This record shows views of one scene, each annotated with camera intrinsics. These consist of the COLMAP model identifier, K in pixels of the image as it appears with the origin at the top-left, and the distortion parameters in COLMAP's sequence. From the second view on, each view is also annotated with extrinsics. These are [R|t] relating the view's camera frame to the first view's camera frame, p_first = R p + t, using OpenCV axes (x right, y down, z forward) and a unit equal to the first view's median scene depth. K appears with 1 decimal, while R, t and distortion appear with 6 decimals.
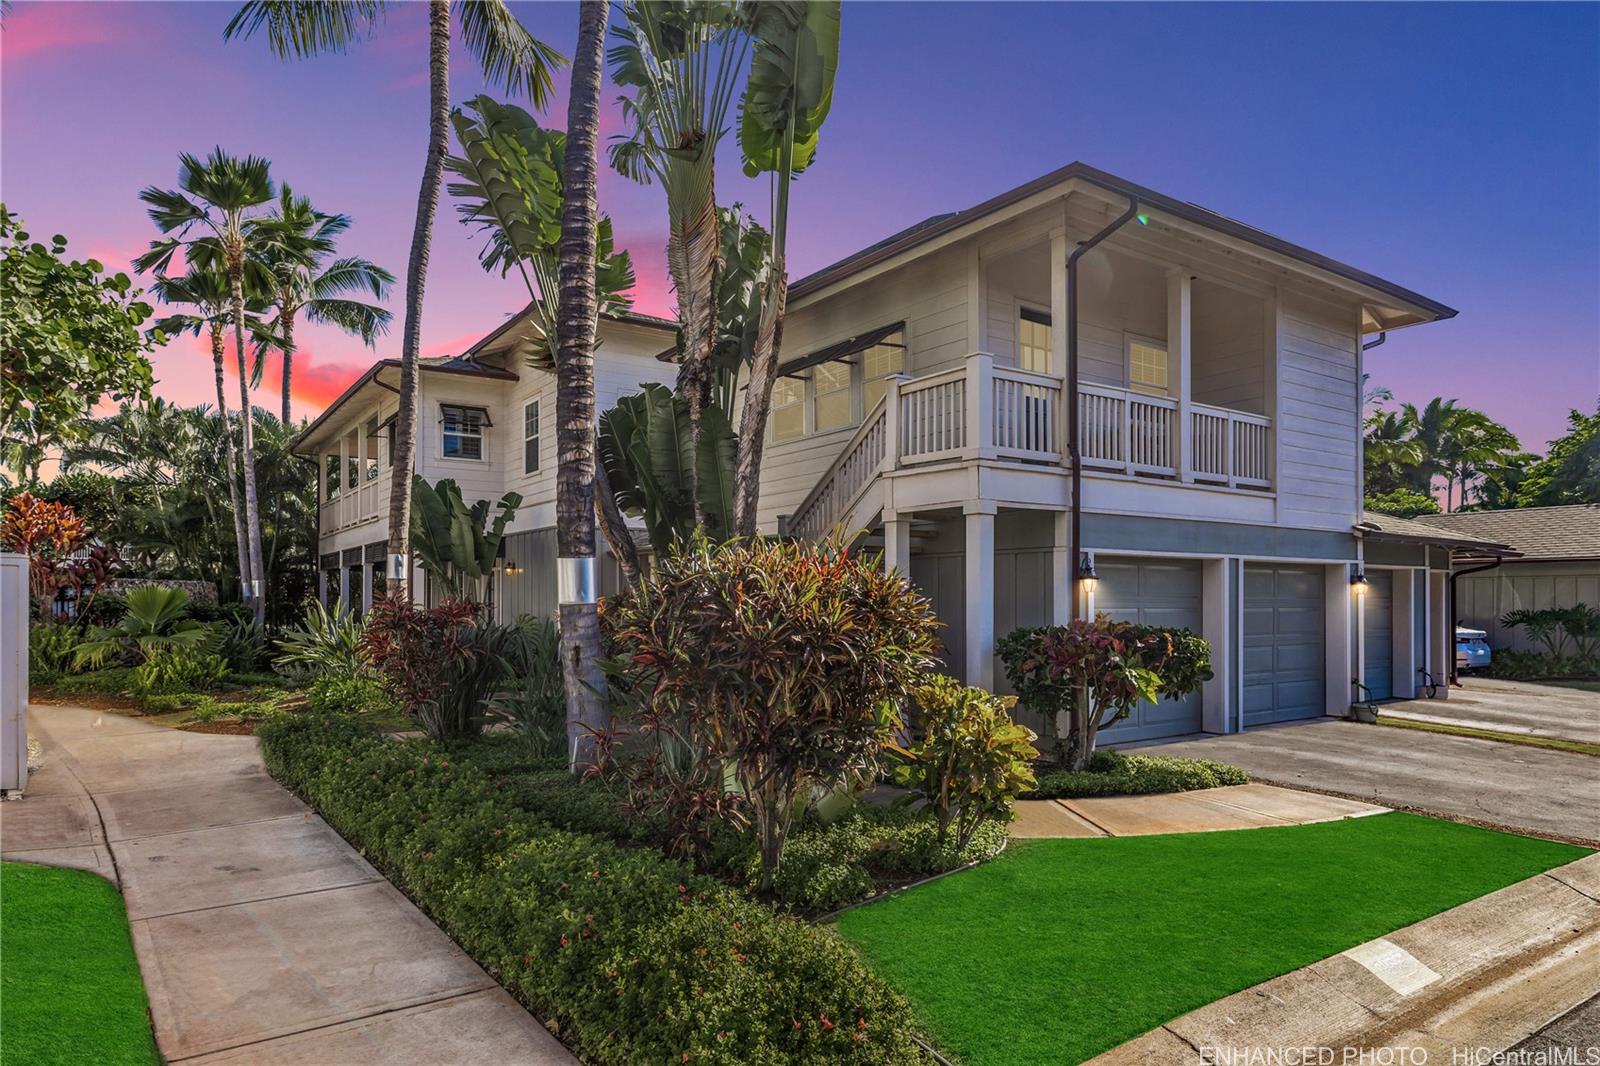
lens RADIAL K [[981.1, 0, 815.5], [0, 981.1, 578.4], [0, 0, 1]] dist [-0.001661, -0.000867]
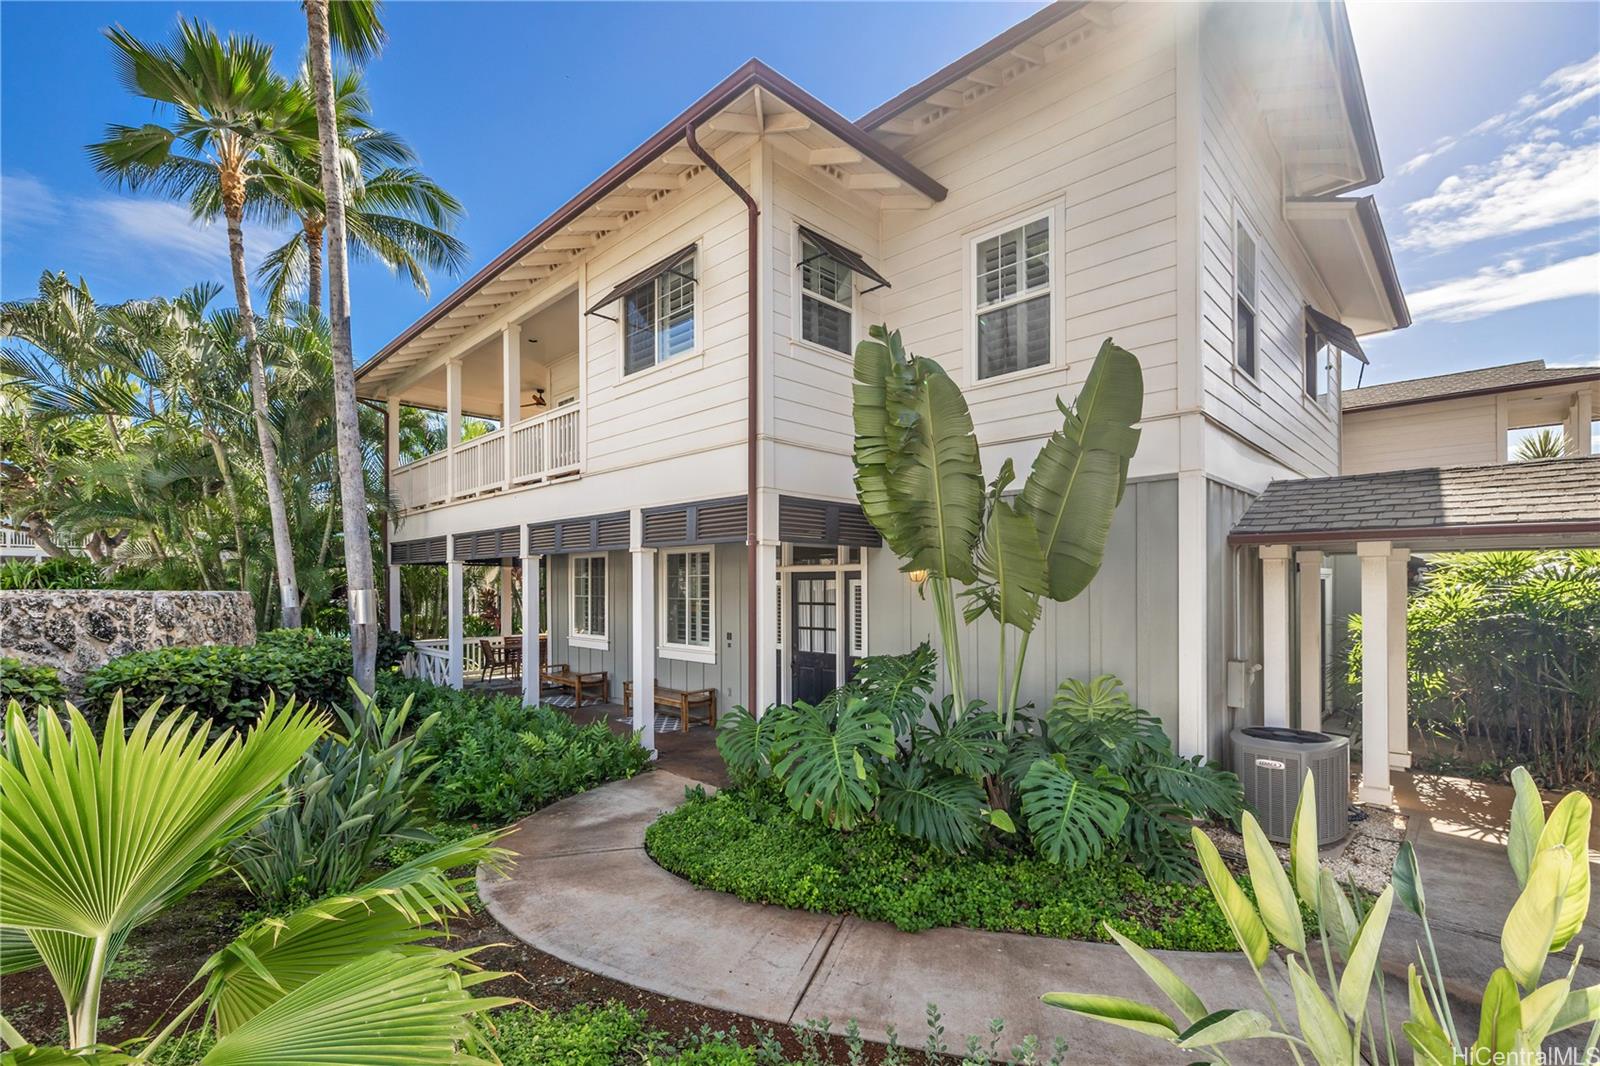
lens RADIAL K [[697.4, 0, 812.8], [0, 697.4, 575.8], [0, 0, 1]] dist [0.002128, 0.000385]
pose [[0.982436, 0.001938, 0.186591, -0.342714], [-0.004434, 0.999906, 0.012965, -0.008845], [-0.186548, -0.013564, 0.982352, 0.513240]]
